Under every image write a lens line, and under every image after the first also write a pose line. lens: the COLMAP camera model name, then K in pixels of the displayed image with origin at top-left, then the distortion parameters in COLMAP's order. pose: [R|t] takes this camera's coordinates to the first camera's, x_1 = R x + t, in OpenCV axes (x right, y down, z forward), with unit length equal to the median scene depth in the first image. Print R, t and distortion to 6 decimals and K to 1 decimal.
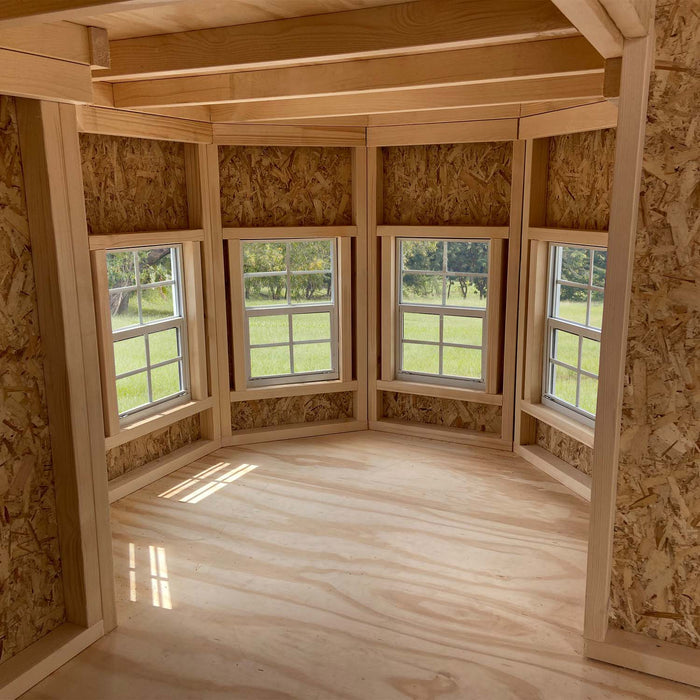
lens RADIAL K [[777.1, 0, 348.1], [0, 777.1, 365.5], [0, 0, 1]] dist [0.144578, -0.263219]
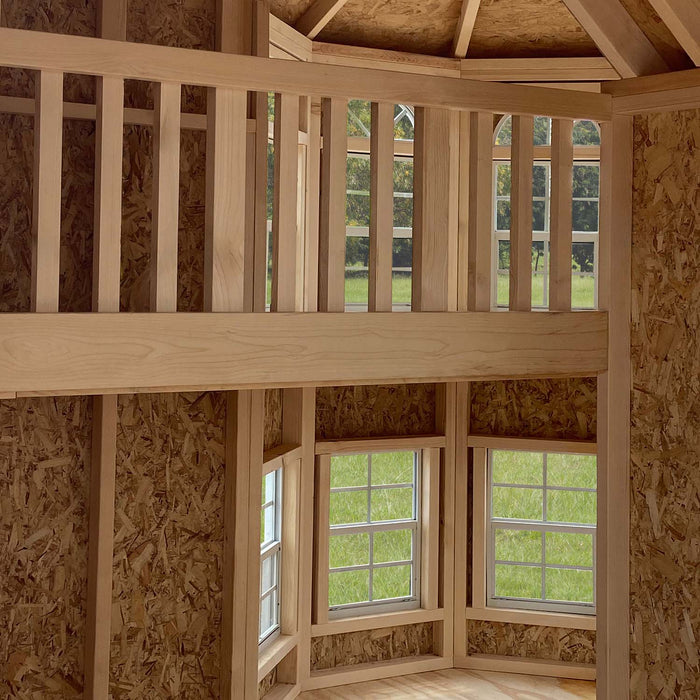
lens RADIAL K [[1499.8, 0, 350.0], [0, 1499.8, 350.0], [0, 0, 1]] dist [0.238580, -0.339073]
pose [[0.877188, 0.075683, -0.474145, 1.002170], [-0.149916, 0.981302, -0.120715, -0.051355], [0.456143, 0.176972, 0.872132, -1.235682]]
